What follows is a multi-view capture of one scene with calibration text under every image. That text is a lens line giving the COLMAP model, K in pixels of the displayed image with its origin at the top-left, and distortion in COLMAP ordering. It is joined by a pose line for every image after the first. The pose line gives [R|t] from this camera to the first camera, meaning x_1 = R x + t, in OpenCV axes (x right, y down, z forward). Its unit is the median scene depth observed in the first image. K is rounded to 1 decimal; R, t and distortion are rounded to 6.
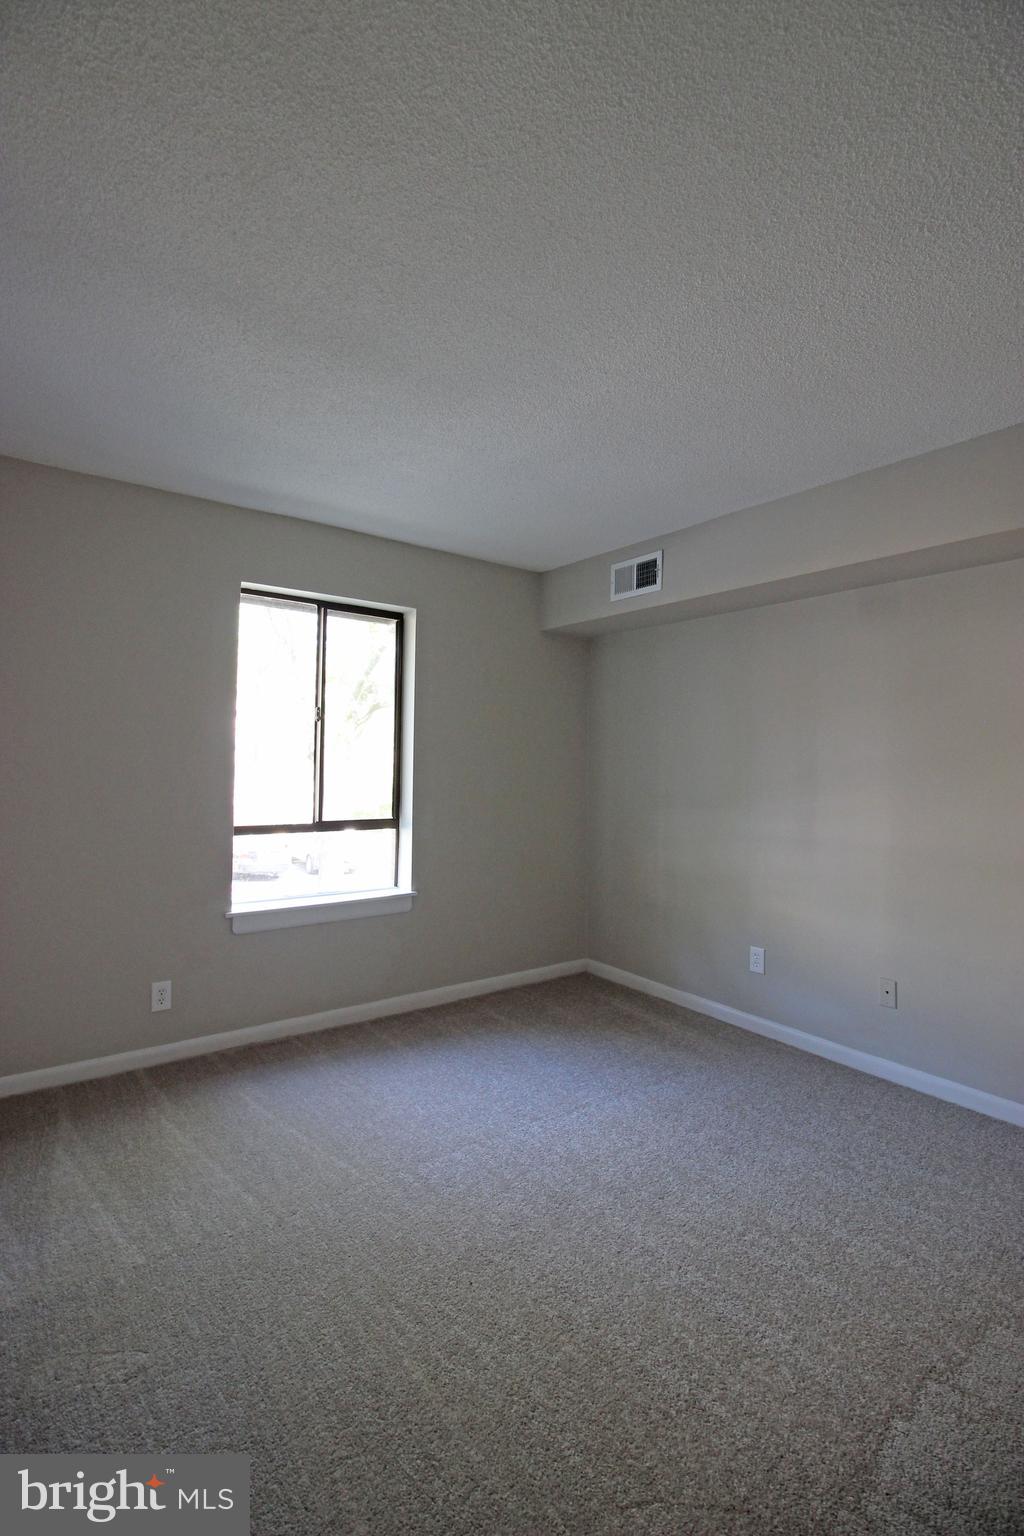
lens RADIAL K [[706.0, 0, 504.3], [0, 706.0, 753.7], [0, 0, 1]] dist [-0.001500, -0.014214]
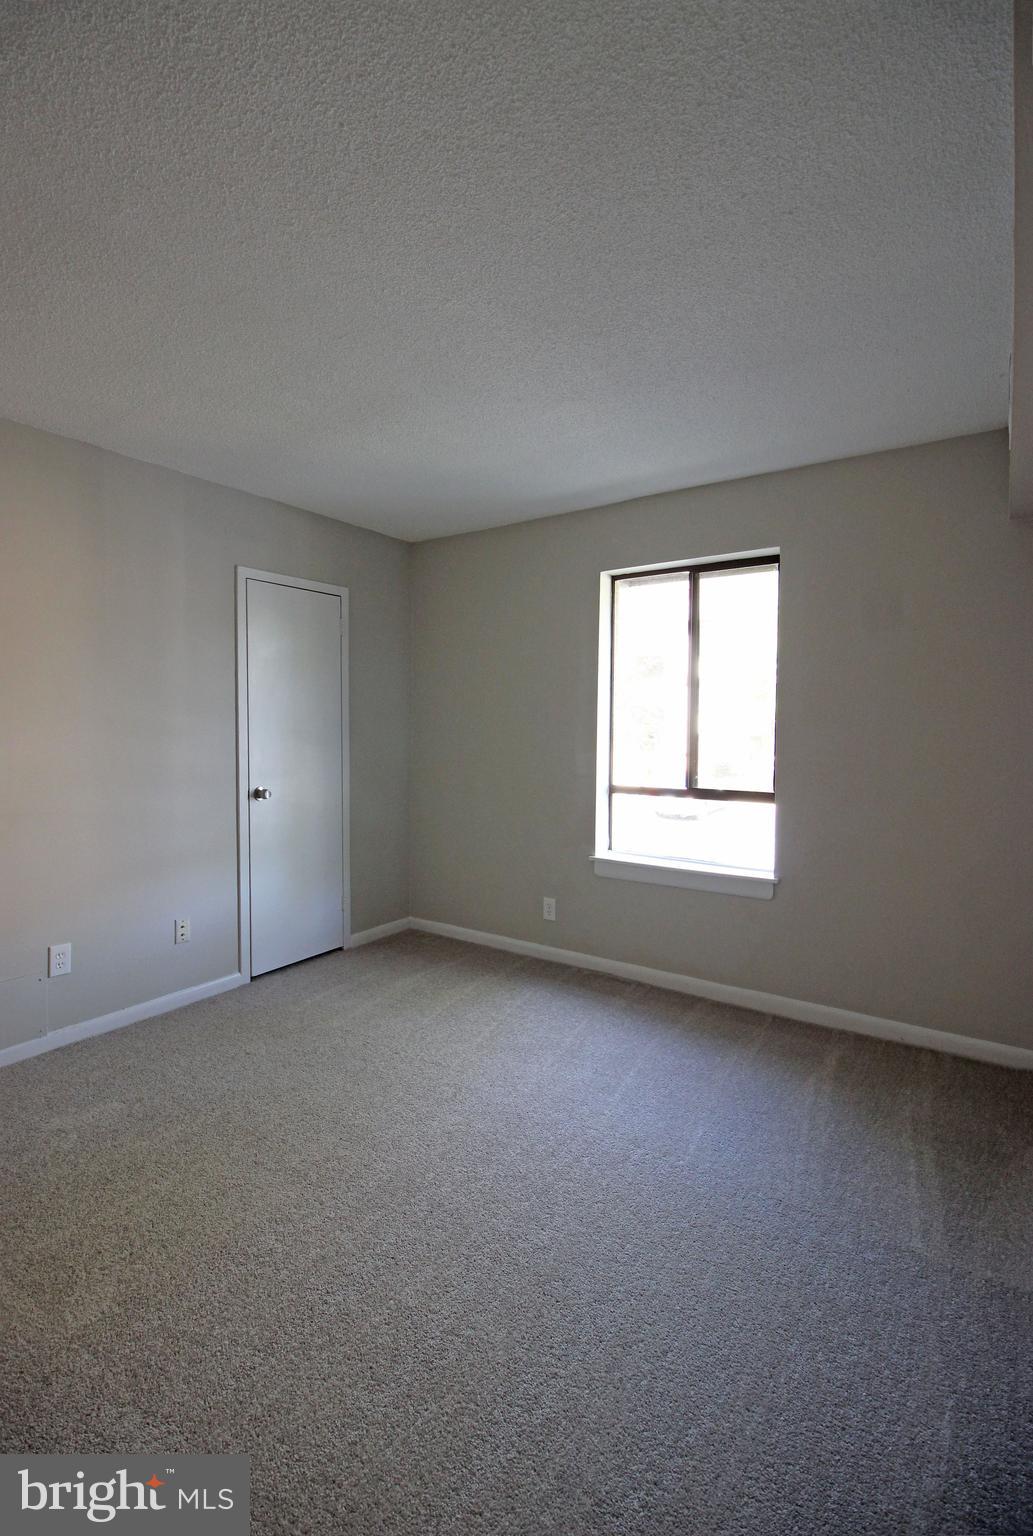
lens RADIAL K [[706.1, 0, 506.6], [0, 706.1, 752.5], [0, 0, 1]] dist [0.000606, -0.014024]
pose [[0.316890, 0.023009, -0.948183, 0.597186], [0.008484, 0.999597, 0.027092, 0.015951], [0.948424, -0.016629, 0.316567, 0.430026]]
